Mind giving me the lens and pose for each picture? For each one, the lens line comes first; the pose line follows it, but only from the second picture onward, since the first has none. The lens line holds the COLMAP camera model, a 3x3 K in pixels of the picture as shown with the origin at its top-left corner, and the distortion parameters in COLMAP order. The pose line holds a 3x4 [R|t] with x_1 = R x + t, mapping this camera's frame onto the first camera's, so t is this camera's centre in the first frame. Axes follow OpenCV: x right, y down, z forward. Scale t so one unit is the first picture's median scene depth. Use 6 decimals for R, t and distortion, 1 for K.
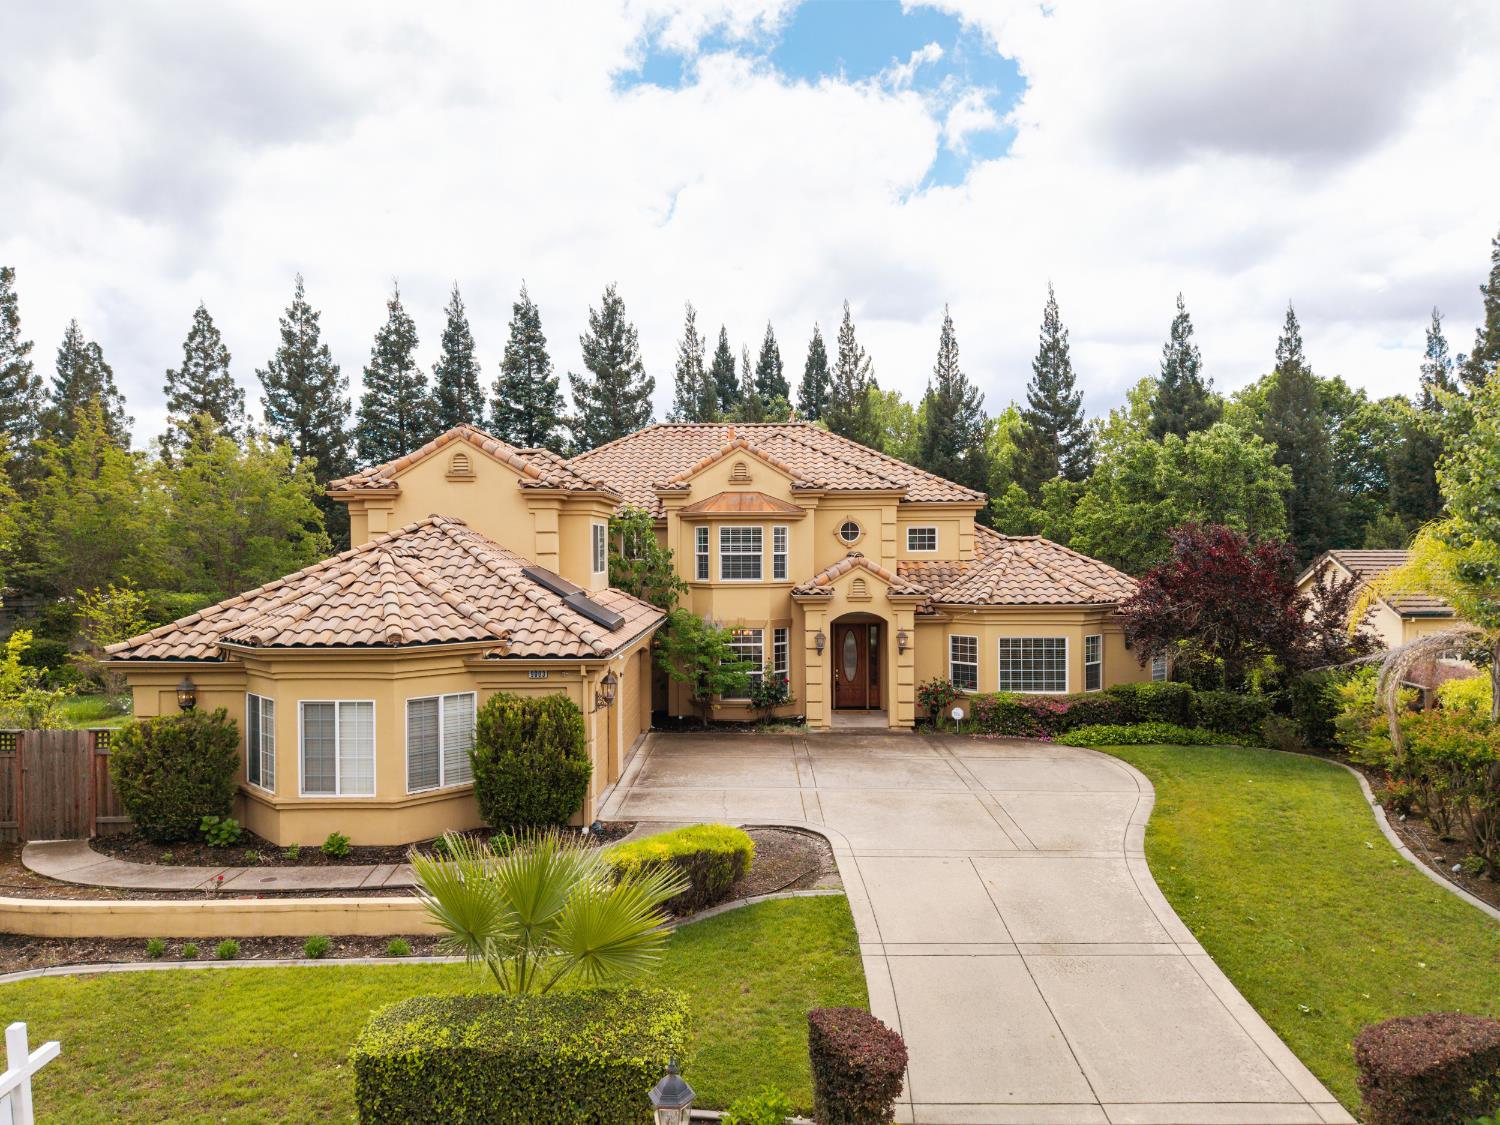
lens RADIAL K [[1008.1, 0, 750.0], [0, 1008.1, 562.5], [0, 0, 1]] dist [0.006987, -0.027767]
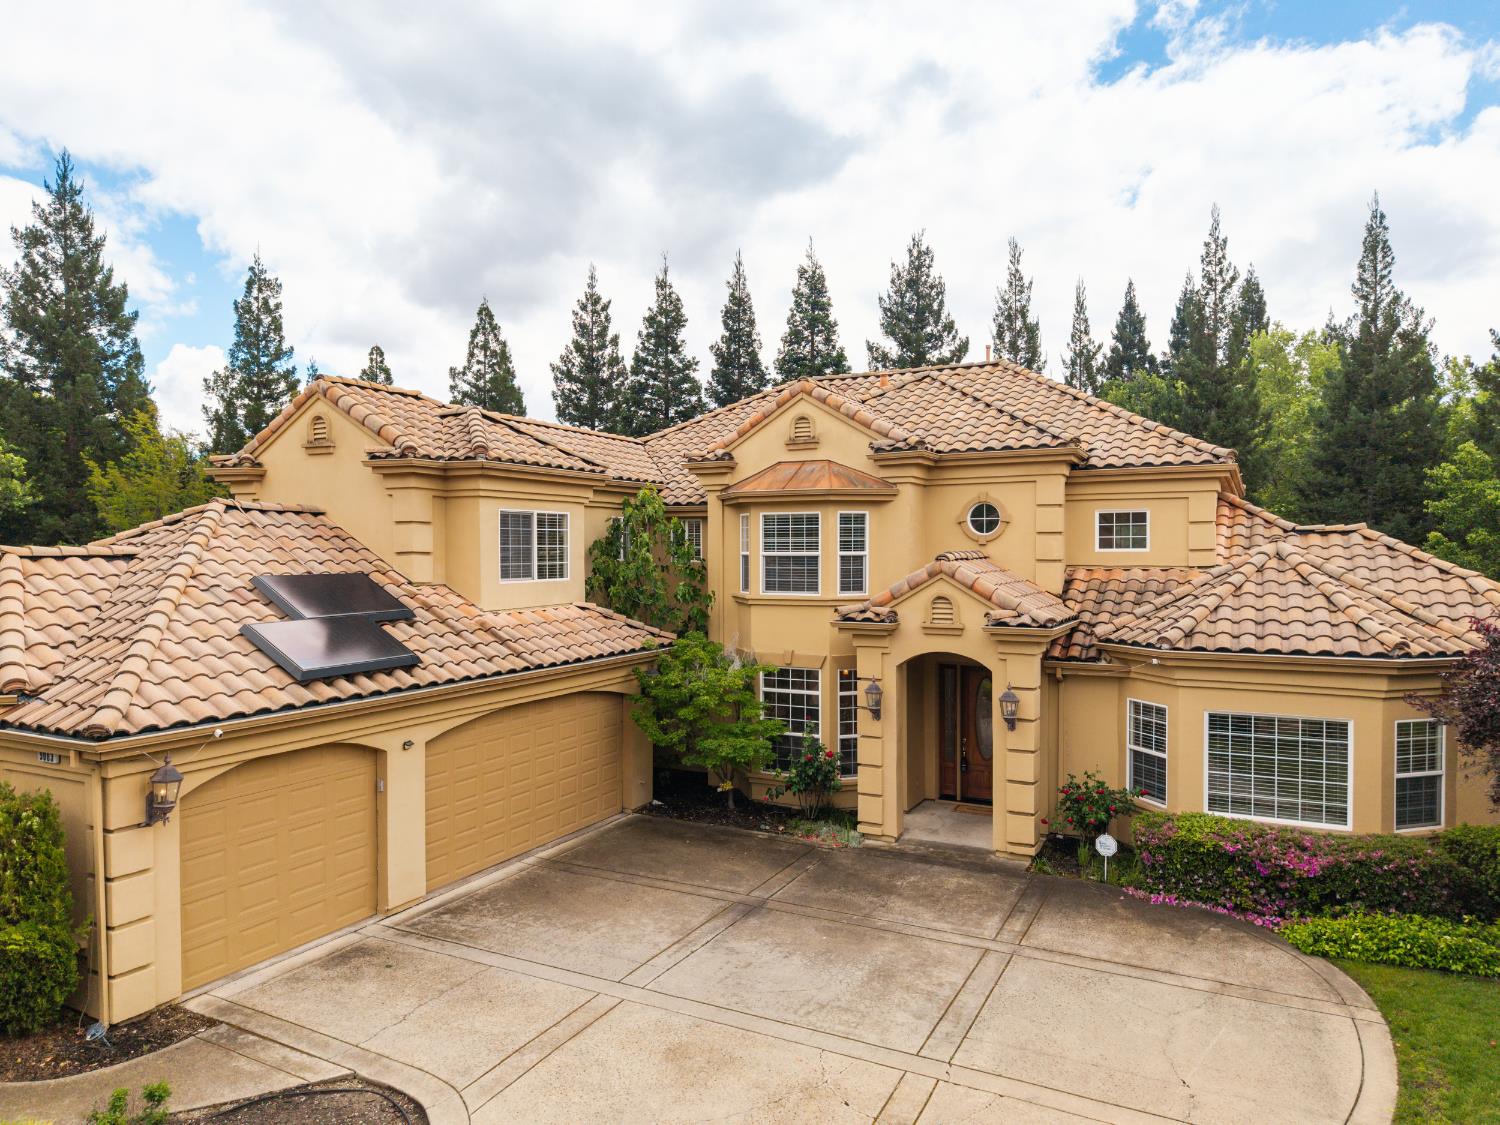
lens RADIAL K [[1008.1, 0, 750.0], [0, 1008.1, 562.5], [0, 0, 1]] dist [0.006987, -0.027767]
pose [[0.891250, 0.008725, -0.453428, 0.263146], [-0.007147, 0.999961, 0.005194, -0.006160], [0.453456, -0.001389, 0.891278, 0.392294]]
